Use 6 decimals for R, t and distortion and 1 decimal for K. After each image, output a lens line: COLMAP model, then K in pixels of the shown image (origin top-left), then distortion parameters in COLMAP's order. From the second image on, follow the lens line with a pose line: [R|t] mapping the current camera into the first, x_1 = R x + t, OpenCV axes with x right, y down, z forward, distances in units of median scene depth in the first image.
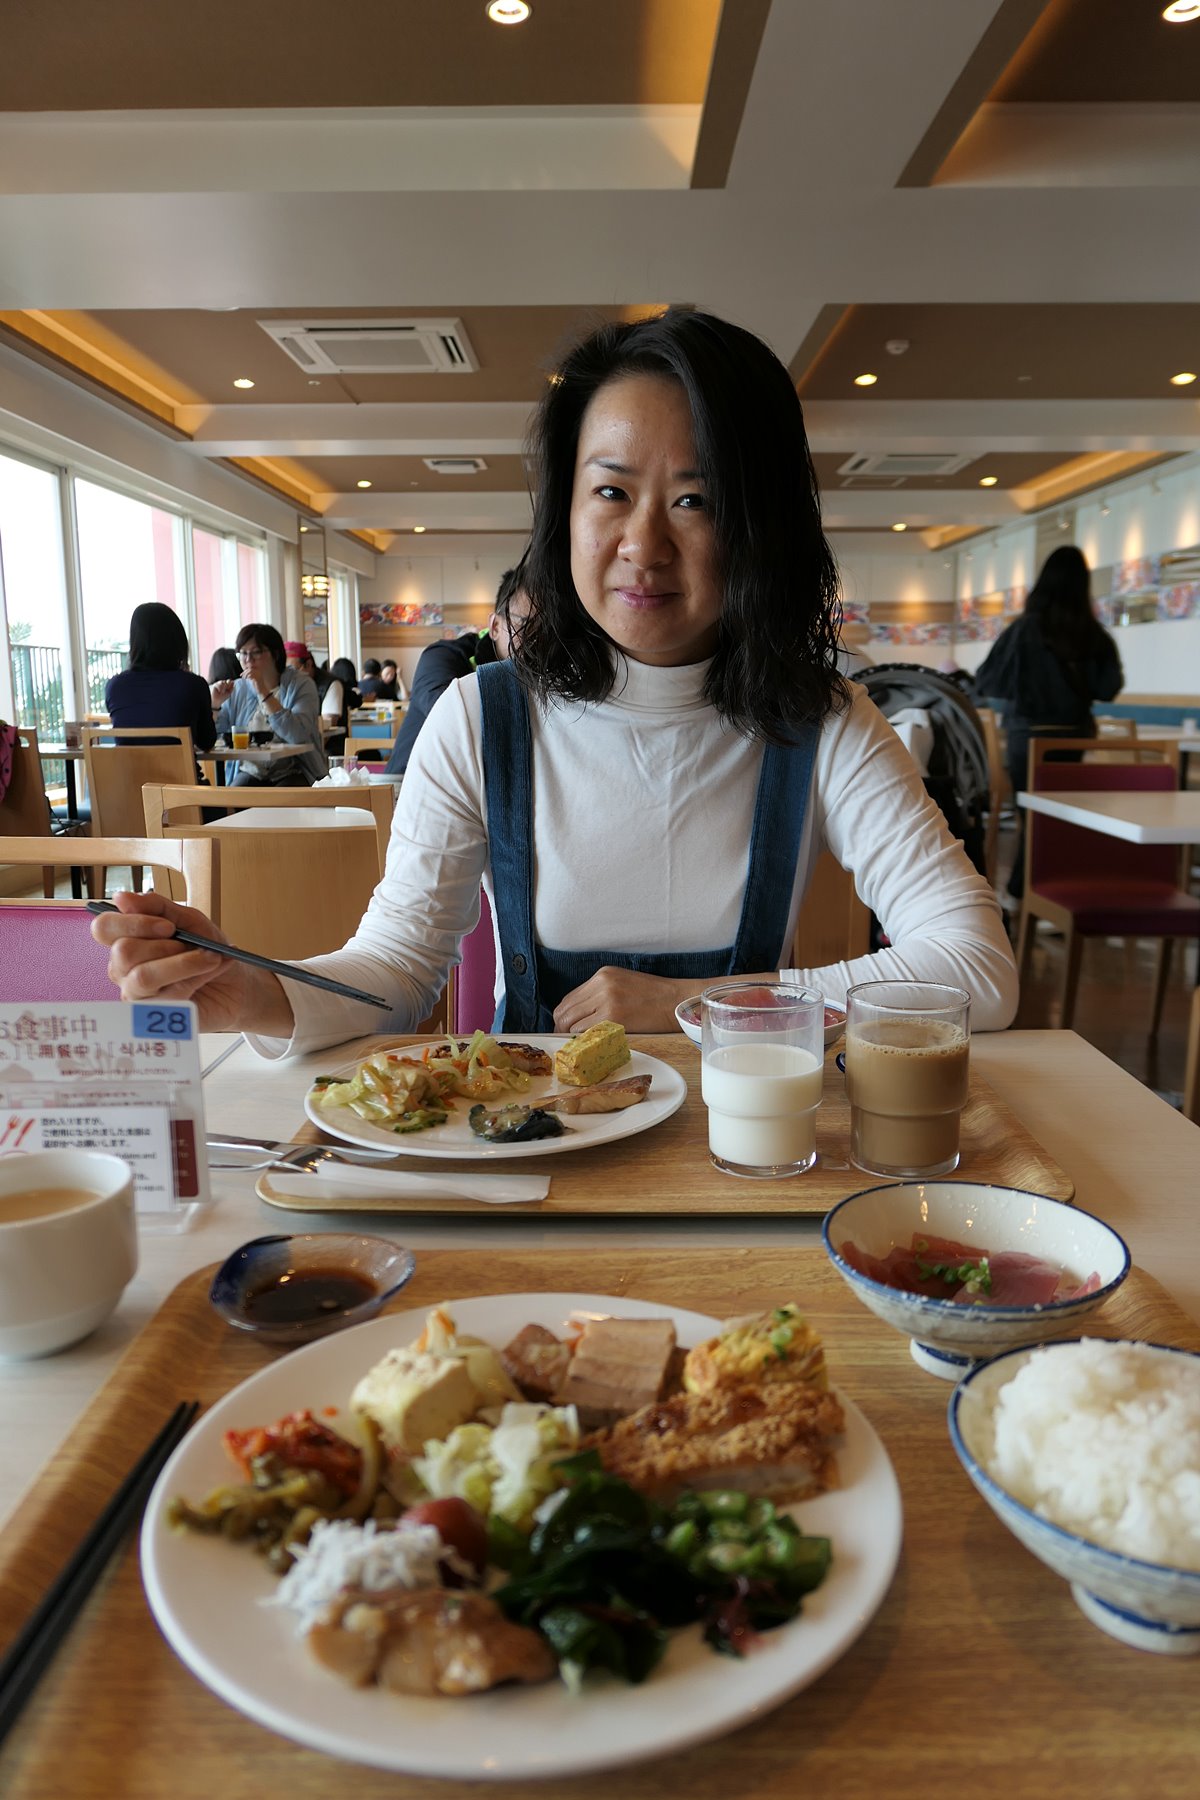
lens RADIAL K [[1309.7, 0, 600.0], [0, 1309.7, 900.0], [0, 0, 1]] dist [-0.003266, 0.004573]
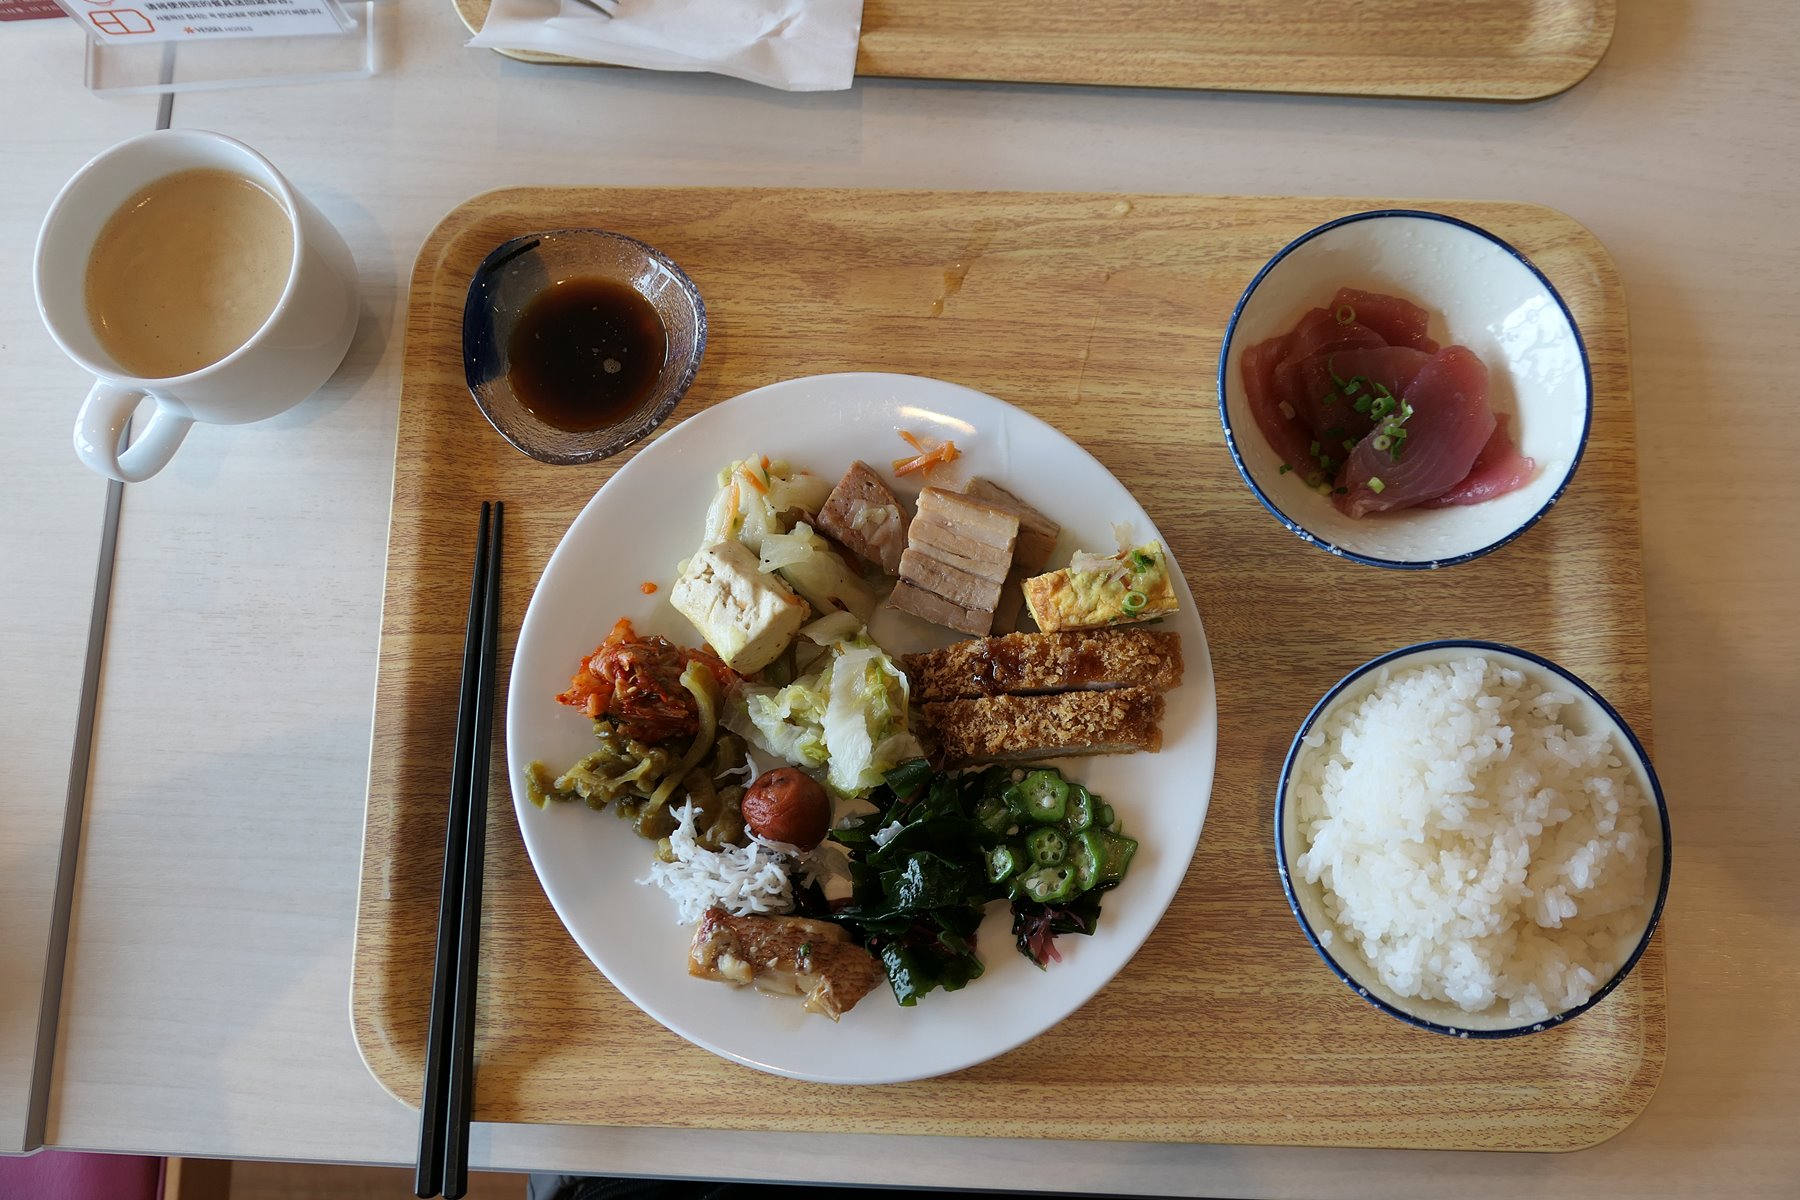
lens RADIAL K [[1309.7, 0, 900.0], [0, 1309.7, 600.0], [0, 0, 1]] dist [-0.003266, 0.004573]
pose [[0.999886, 0.014765, -0.003066, -0.022201], [-0.001324, 0.288504, 0.957478, -0.562085], [0.015022, -0.957365, 0.288491, 0.773882]]
